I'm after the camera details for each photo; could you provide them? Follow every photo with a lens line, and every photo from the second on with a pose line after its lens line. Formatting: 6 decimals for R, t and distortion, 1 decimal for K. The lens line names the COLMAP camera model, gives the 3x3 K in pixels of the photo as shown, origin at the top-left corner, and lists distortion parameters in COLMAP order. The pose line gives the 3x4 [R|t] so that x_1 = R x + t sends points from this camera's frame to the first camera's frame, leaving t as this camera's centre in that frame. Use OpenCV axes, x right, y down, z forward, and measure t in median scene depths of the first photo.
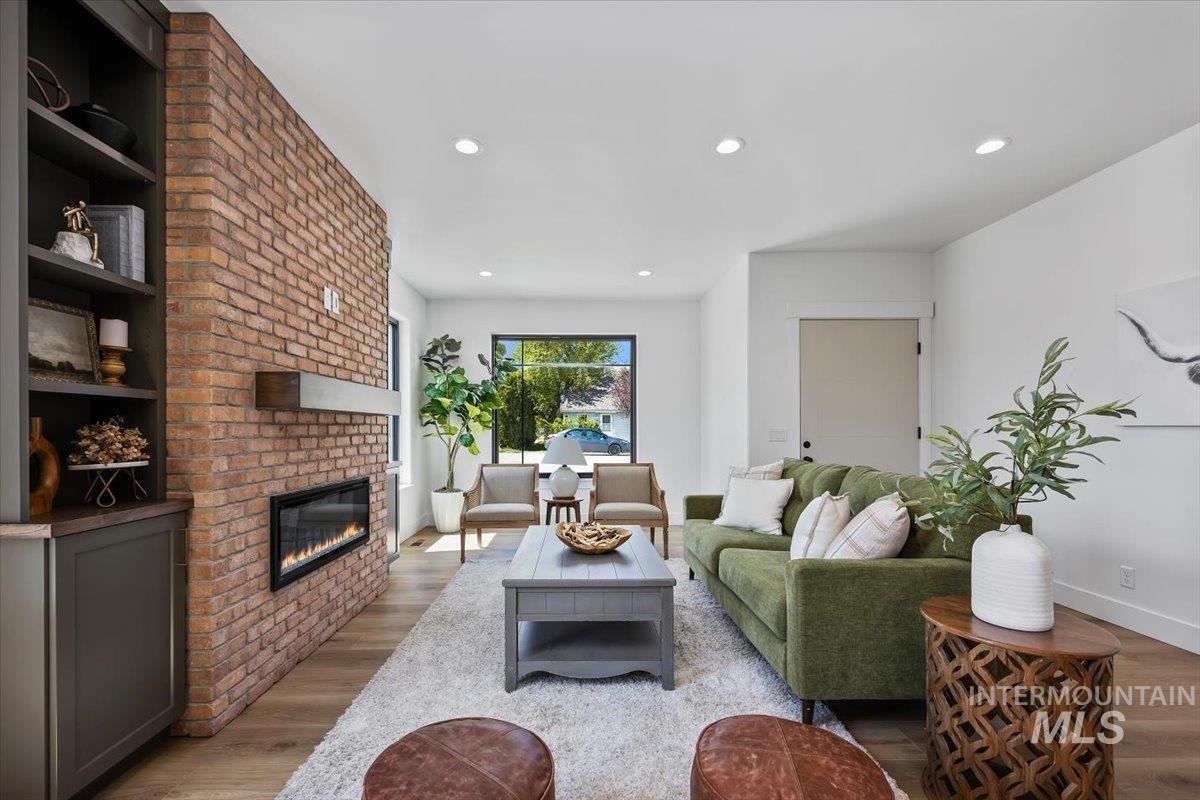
lens RADIAL K [[513.7, 0, 589.2], [0, 513.7, 427.1], [0, 0, 1]] dist [0.008621, -0.000177]
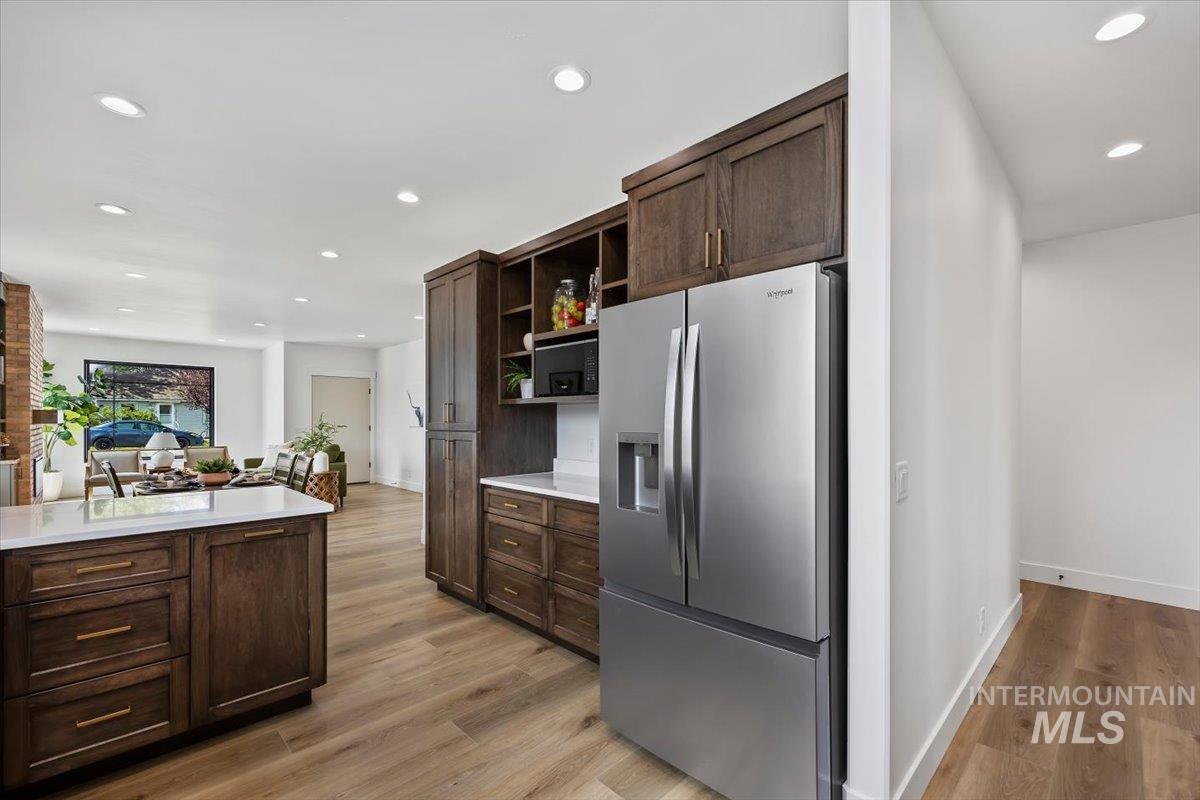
lens RADIAL K [[513.7, 0, 604.4], [0, 513.7, 420.6], [0, 0, 1]] dist [0.008621, -0.000177]
pose [[0.732806, 0.001856, 0.680435, -0.119127], [-0.005577, 0.999979, 0.003280, -0.029185], [-0.680414, -0.006199, 0.732801, -1.080002]]
